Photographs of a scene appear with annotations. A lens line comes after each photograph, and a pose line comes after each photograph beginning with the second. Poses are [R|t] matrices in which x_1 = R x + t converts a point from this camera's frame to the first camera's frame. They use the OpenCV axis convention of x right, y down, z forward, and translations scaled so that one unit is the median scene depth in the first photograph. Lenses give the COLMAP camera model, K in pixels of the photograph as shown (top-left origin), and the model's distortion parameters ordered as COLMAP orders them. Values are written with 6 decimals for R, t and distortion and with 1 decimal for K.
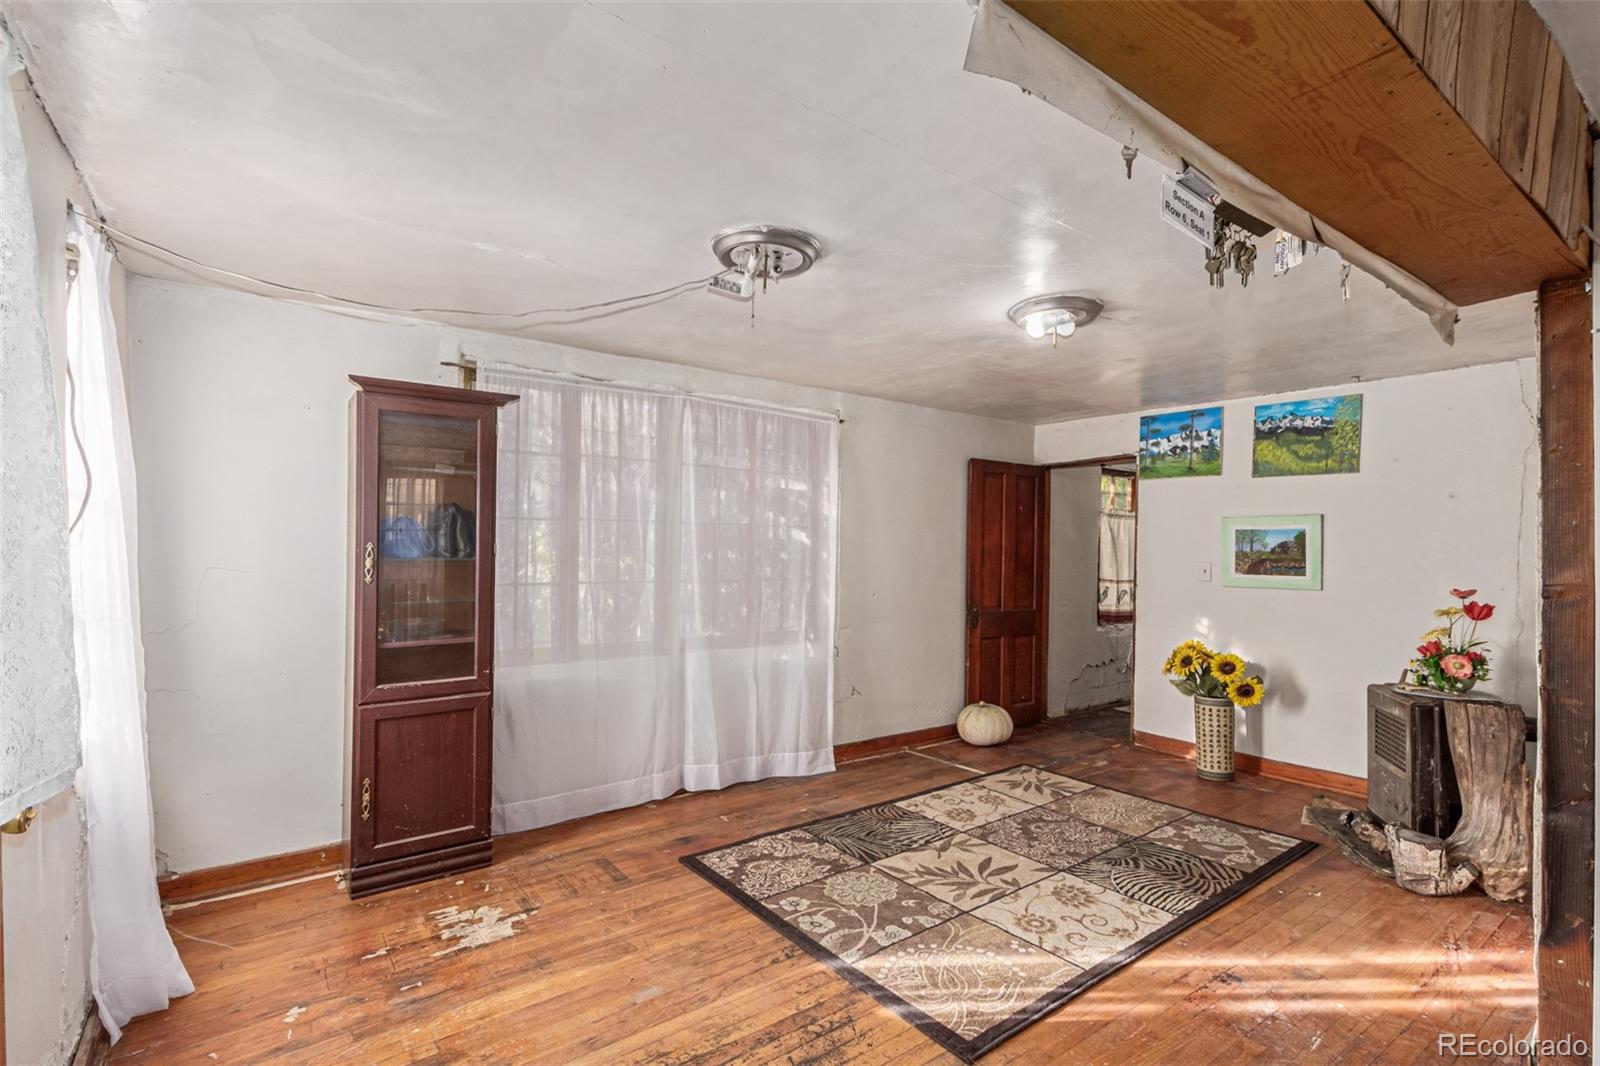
lens RADIAL K [[743.1, 0, 817.2], [0, 743.1, 548.1], [0, 0, 1]] dist [0.008567, -0.000538]
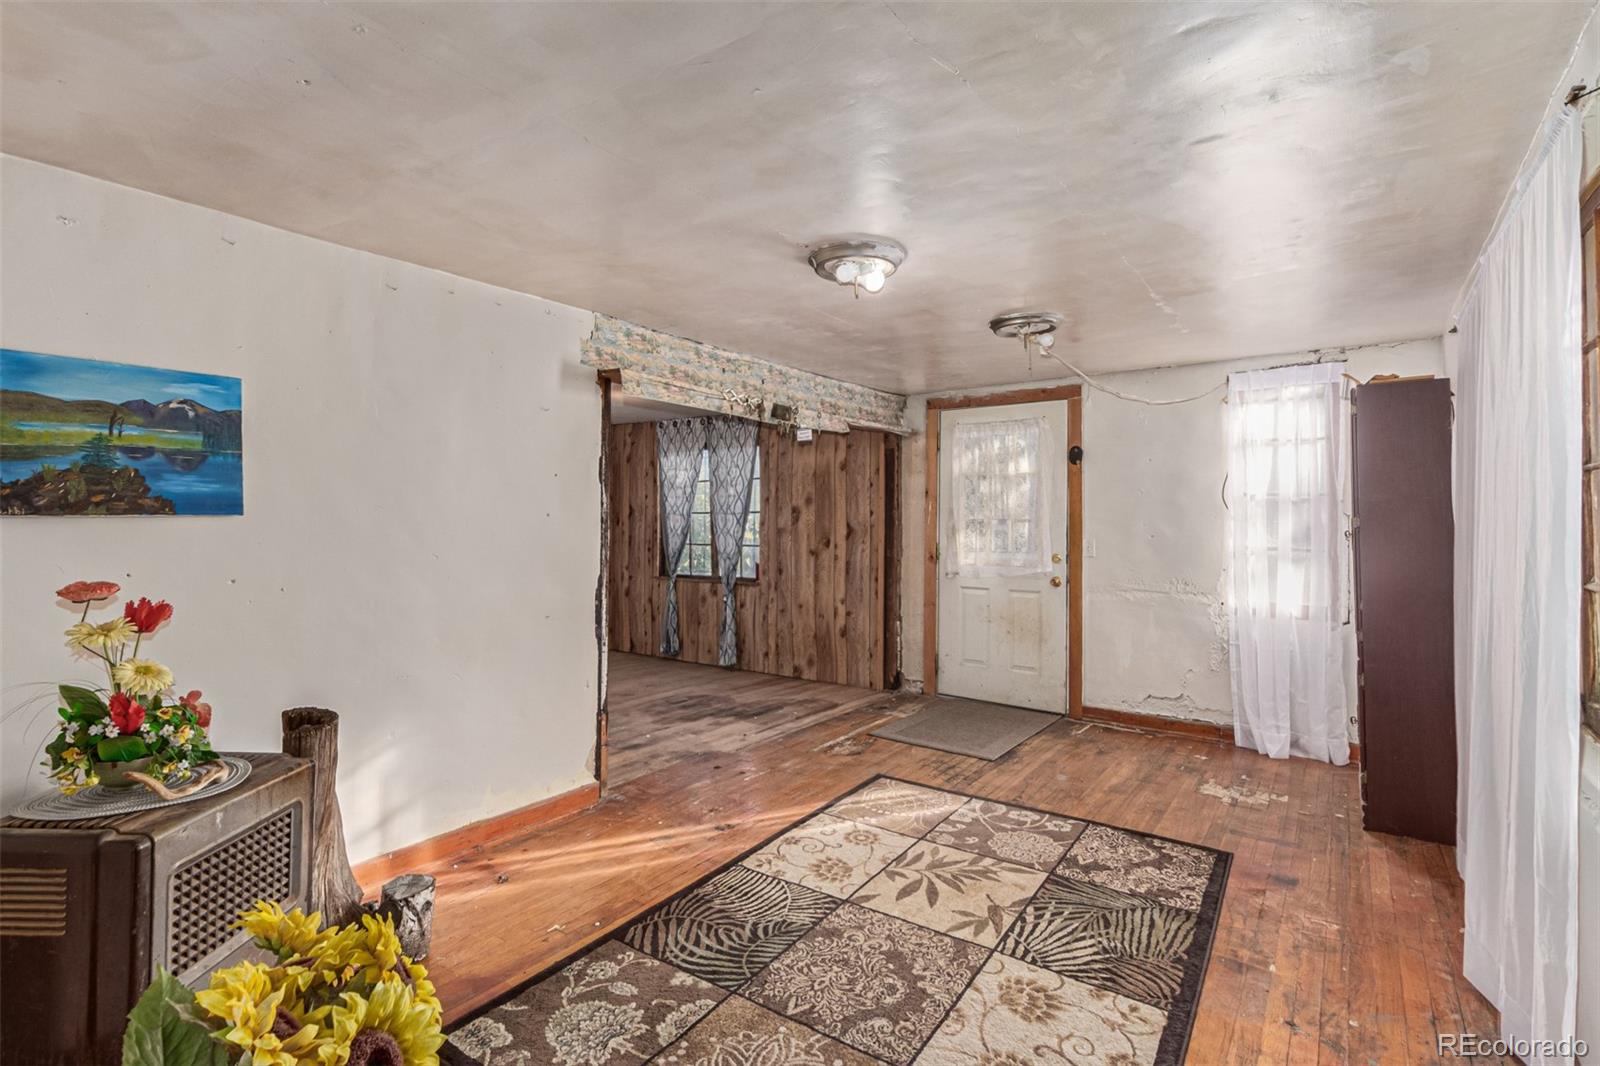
lens RADIAL K [[763.1, 0, 819.2], [0, 763.1, 508.0], [0, 0, 1]] dist [0.009261, -0.004927]
pose [[-0.947293, -0.017279, -0.319903, 0.542749], [-0.011187, 0.999720, -0.020869, 0.010190], [0.320173, -0.016190, -0.947221, 1.539487]]
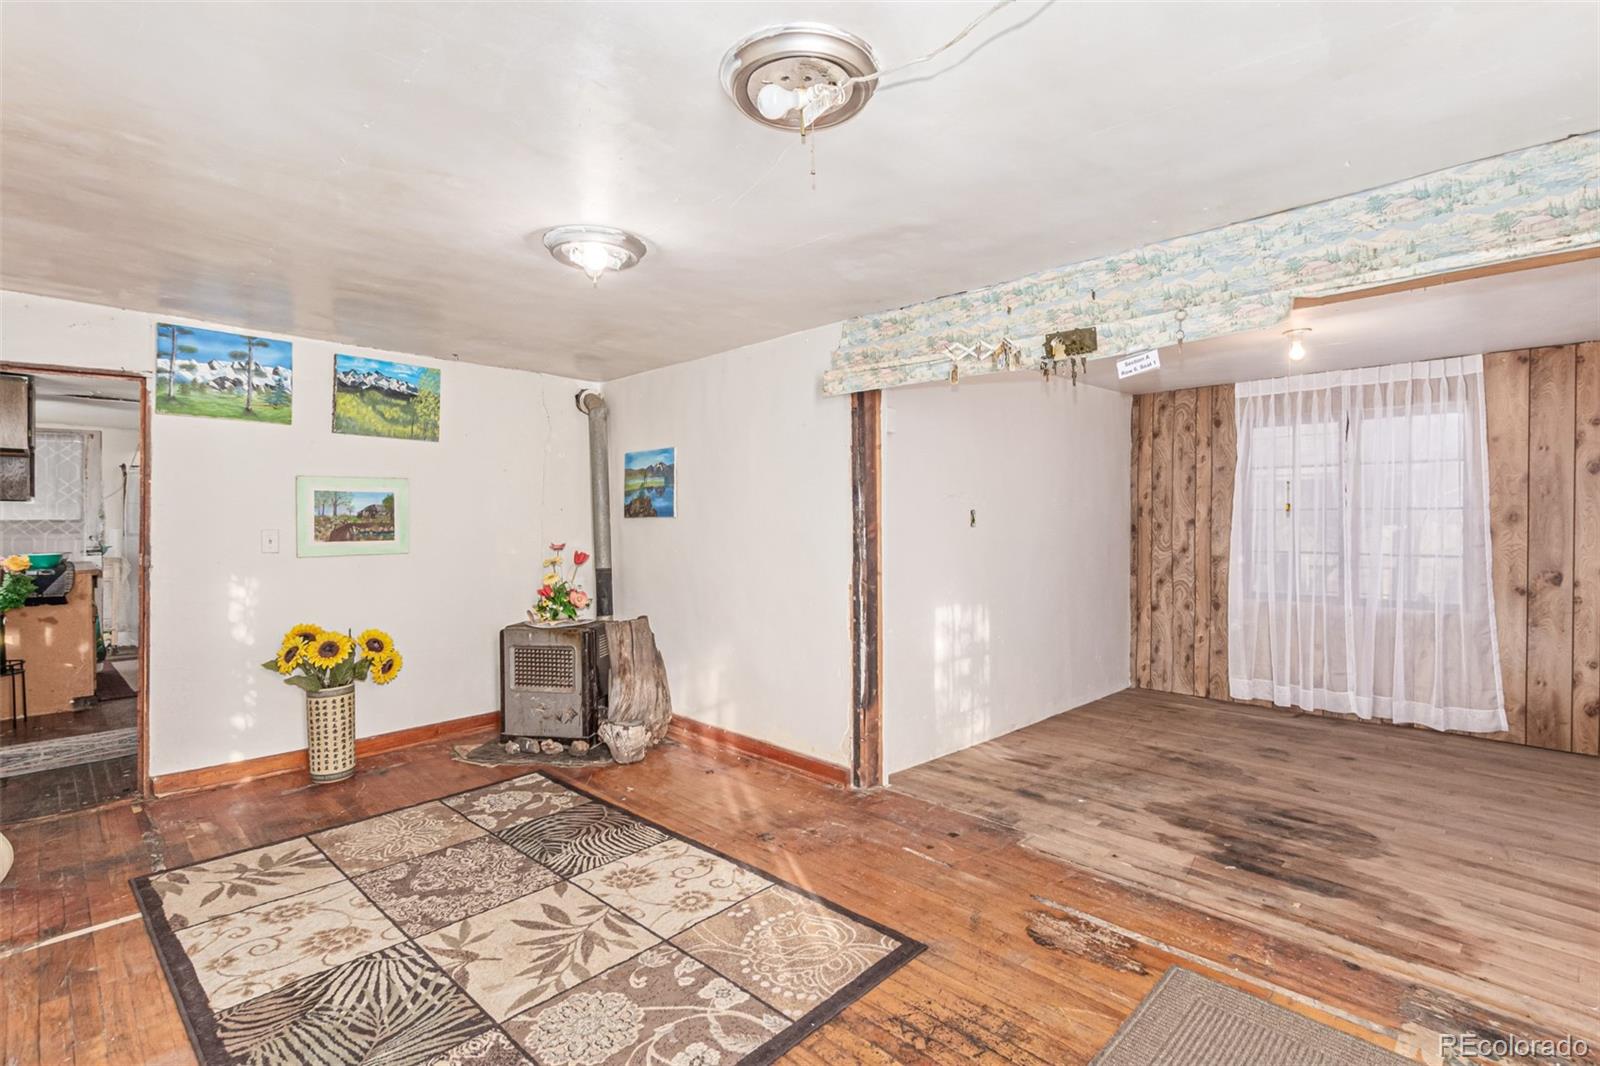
lens RADIAL K [[763.1, 0, 800.5], [0, 763.1, 526.9], [0, 0, 1]] dist [0.009261, -0.004927]
pose [[-0.143116, -0.021483, 0.989473, -0.508911], [-0.000568, 0.999766, 0.021624, -0.002970], [-0.989706, 0.002533, -0.143094, 0.726983]]
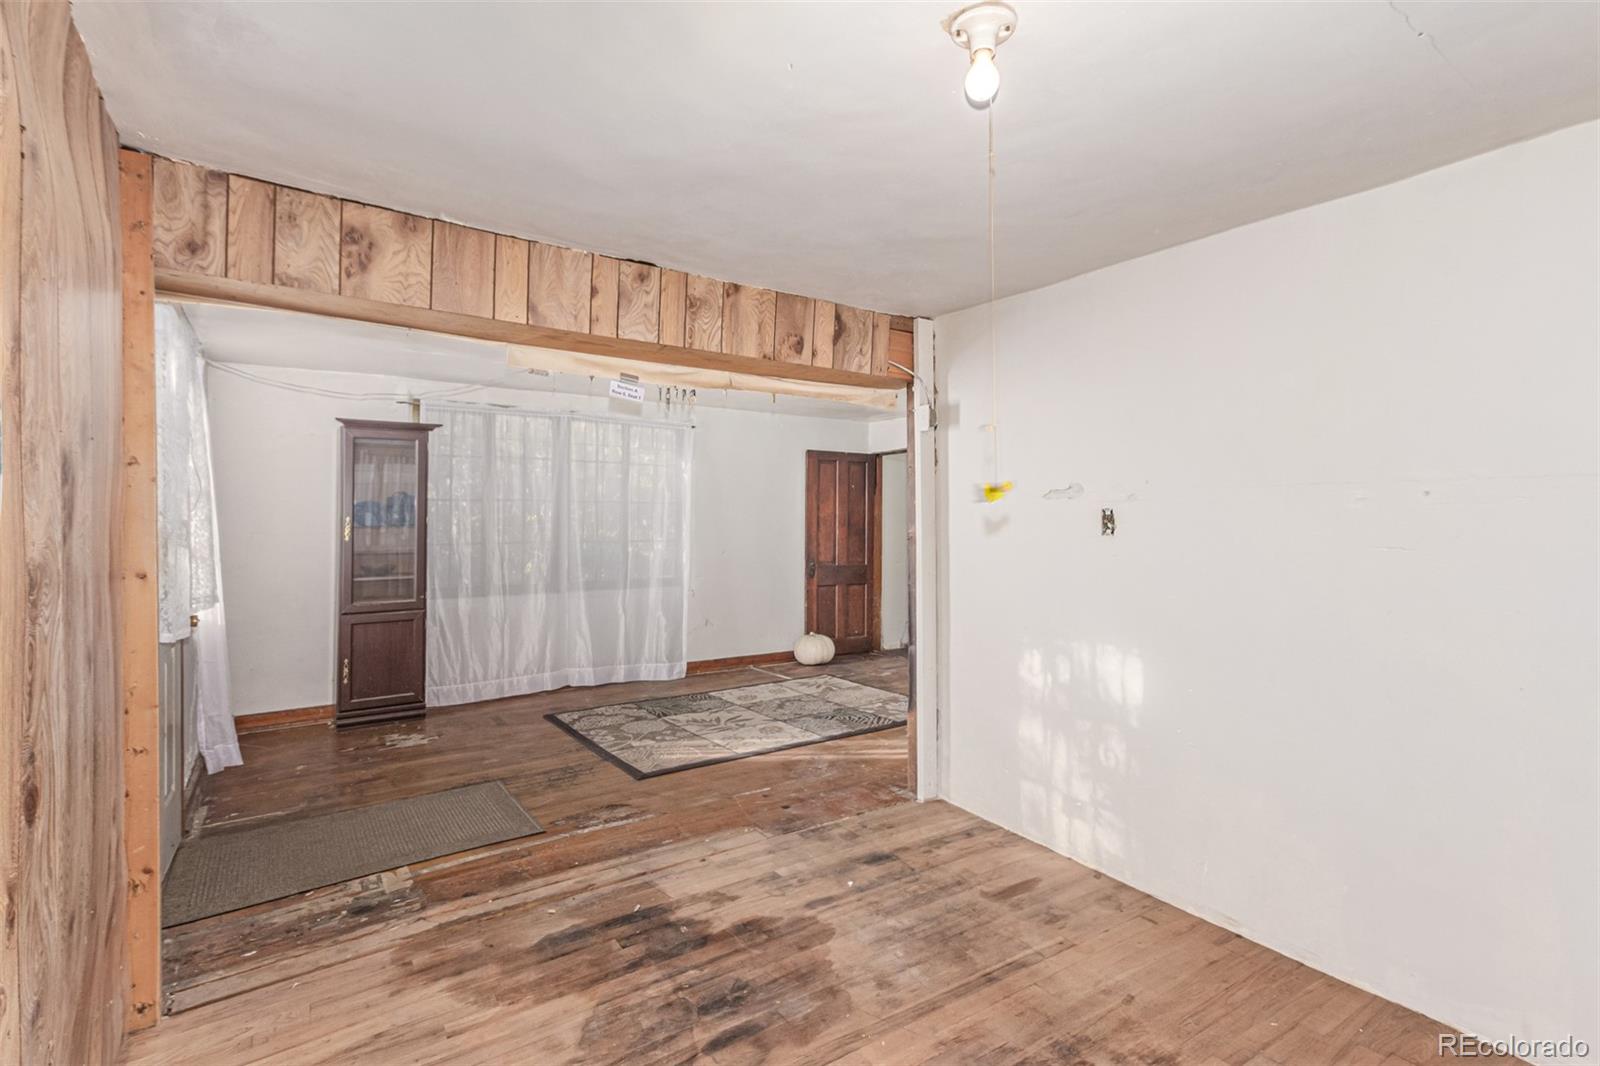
lens RADIAL K [[763.1, 0, 818.1], [0, 763.1, 504.6], [0, 0, 1]] dist [0.009261, -0.004927]
pose [[0.999568, -0.008645, -0.028077, 0.391325], [0.008107, 0.999782, -0.019226, 0.005456], [0.028237, 0.018990, 0.999421, -0.534709]]
